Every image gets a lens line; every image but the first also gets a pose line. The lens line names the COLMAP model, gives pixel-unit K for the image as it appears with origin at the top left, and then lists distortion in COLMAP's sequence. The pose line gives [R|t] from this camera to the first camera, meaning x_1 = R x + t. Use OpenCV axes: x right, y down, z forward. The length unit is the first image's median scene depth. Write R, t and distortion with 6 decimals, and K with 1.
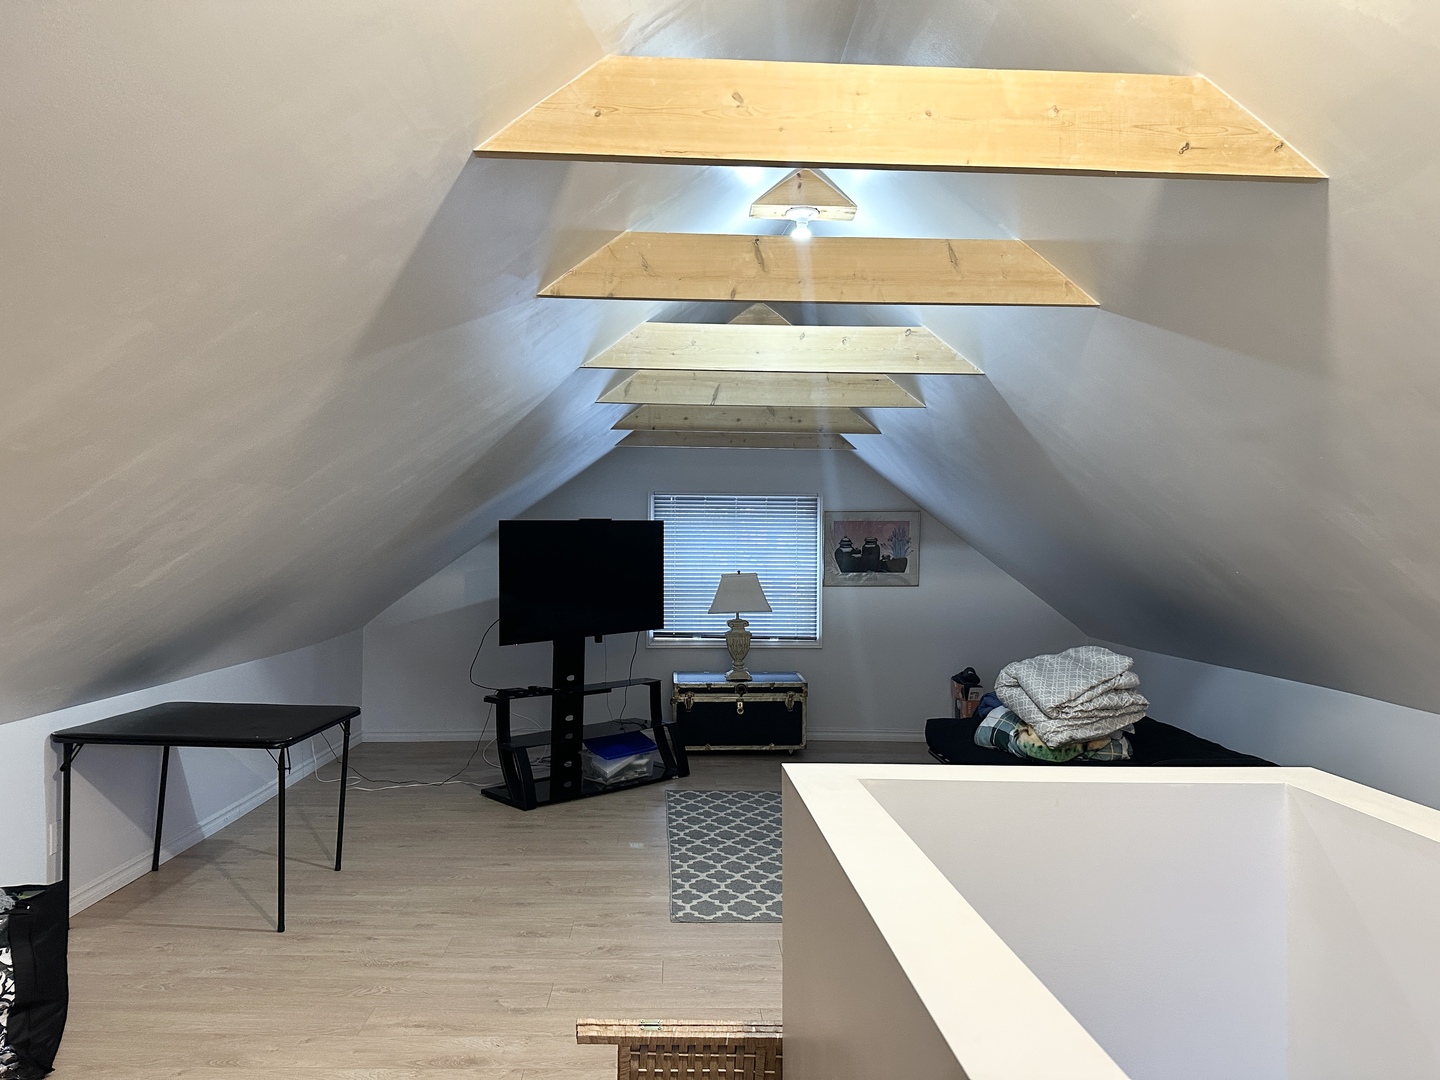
lens RADIAL K [[995.9, 0, 720.1], [0, 995.9, 557.5], [0, 0, 1]] dist [0.130860, -0.207597]
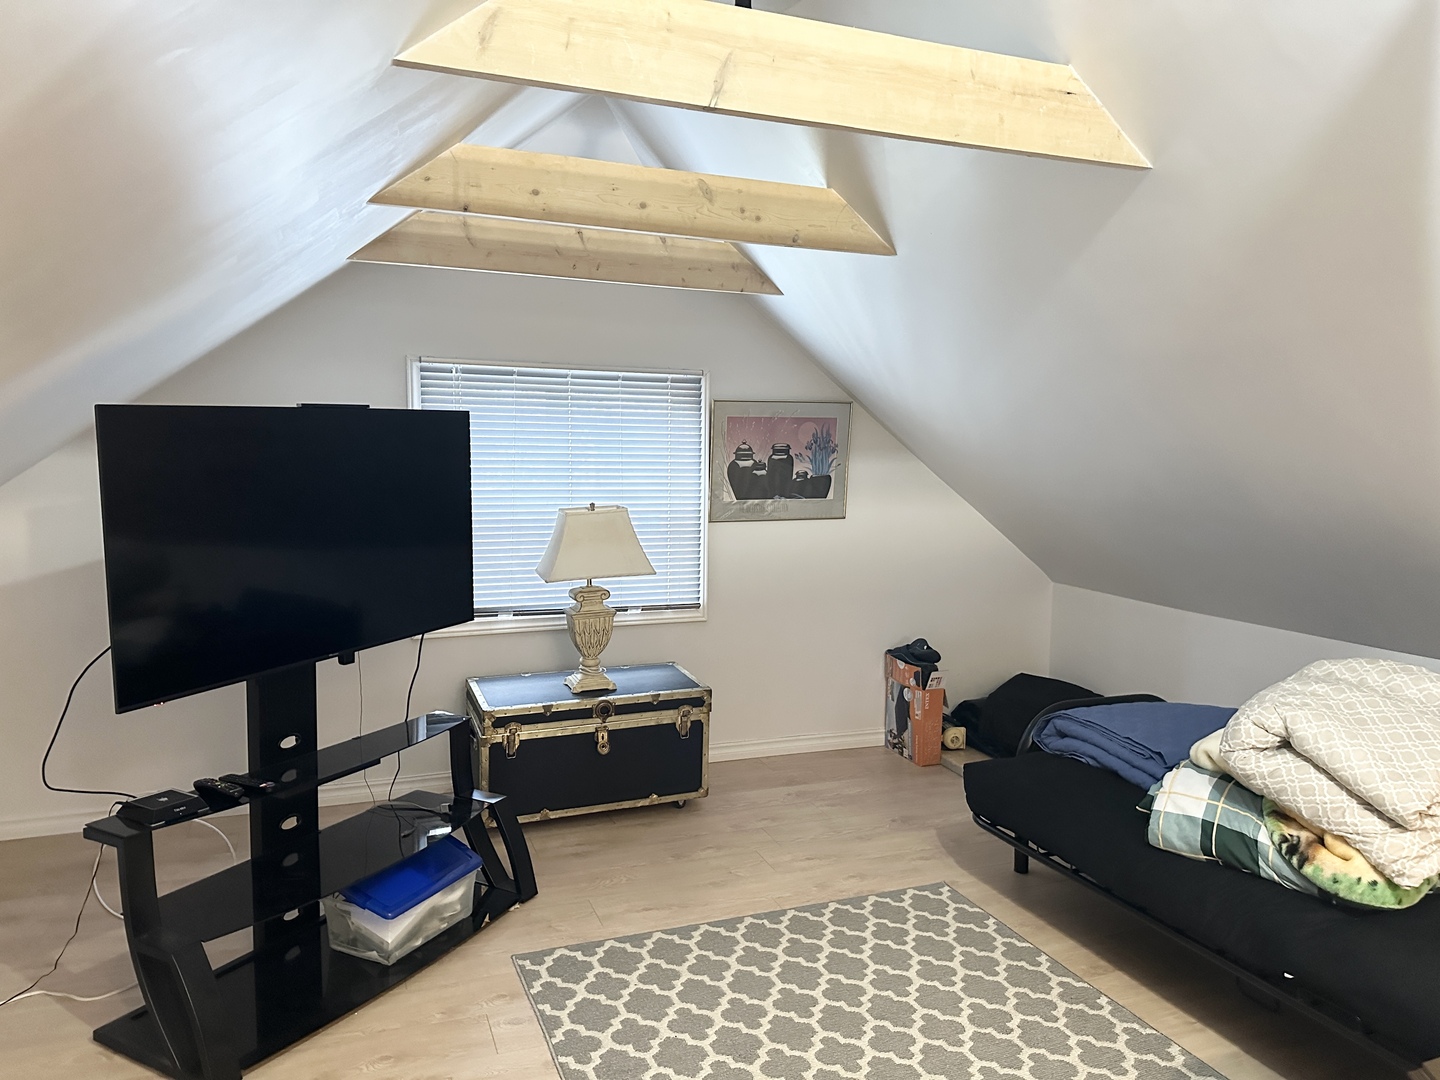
lens RADIAL K [[995.9, 0, 720.1], [0, 995.9, 557.5], [0, 0, 1]] dist [0.130860, -0.207597]
pose [[0.947104, -0.031821, 0.319344, -0.137993], [-0.002254, 0.994388, 0.105770, -0.023444], [-0.320917, -0.100895, 0.941718, 0.635453]]
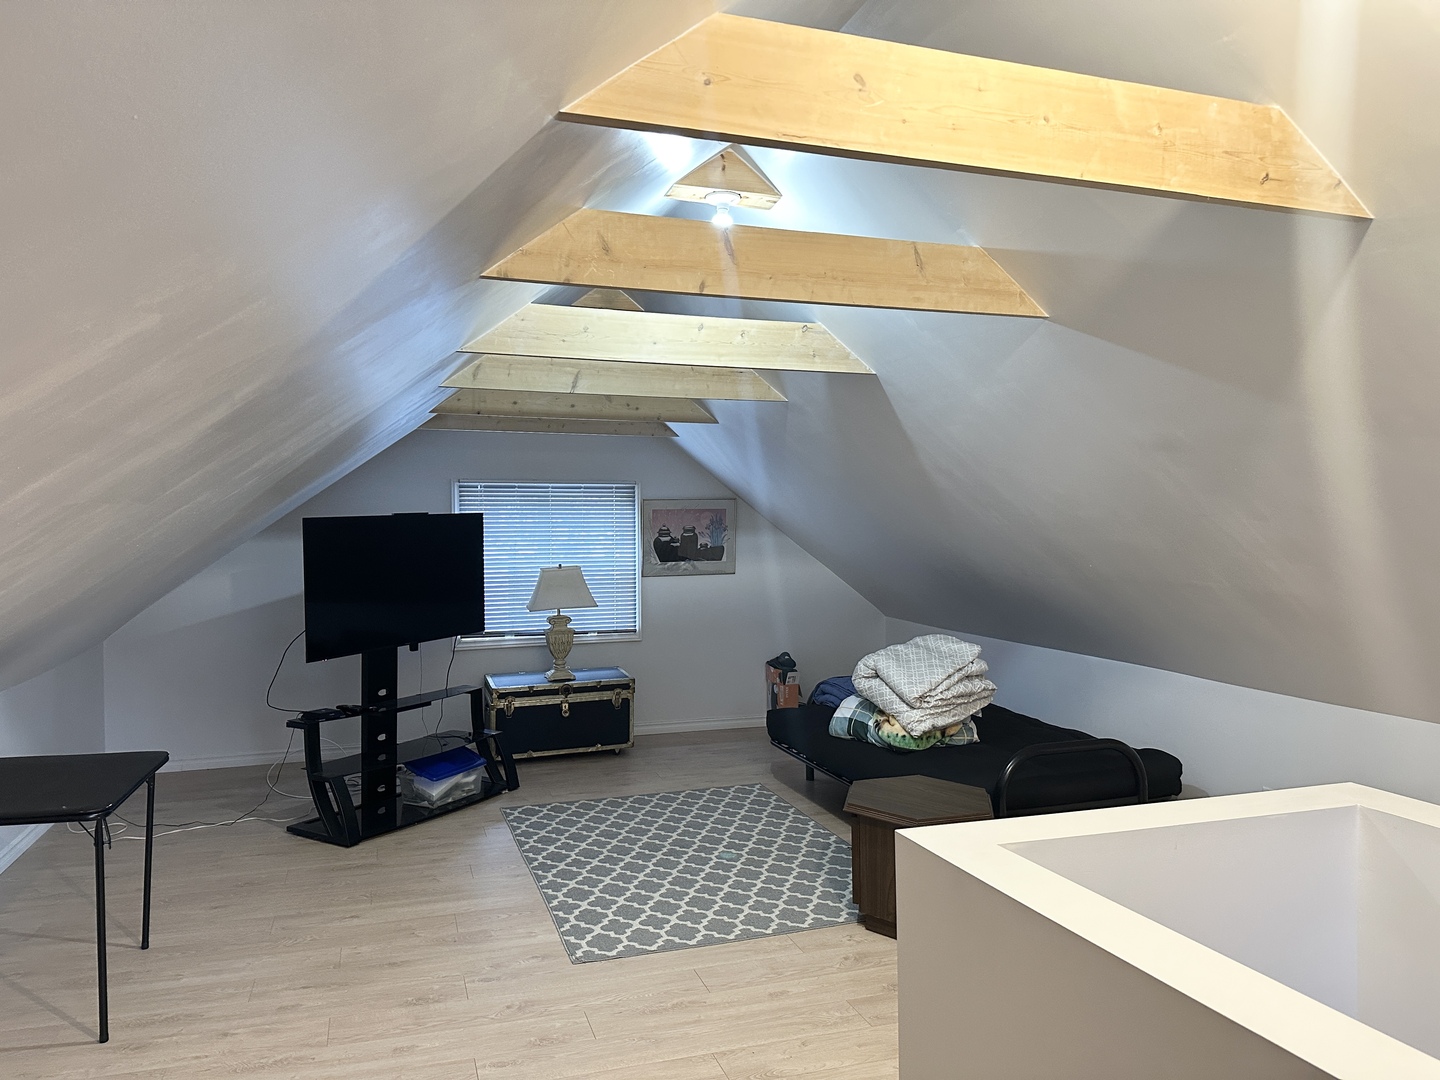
lens RADIAL K [[998.4, 0, 730.3], [0, 998.4, 555.0], [0, 0, 1]] dist [0.131187, -0.193302]
pose [[0.960099, -0.022042, 0.278791, -0.130729], [0.015259, 0.999533, 0.026477, -0.026254], [-0.279244, -0.021166, 0.959987, 0.068313]]
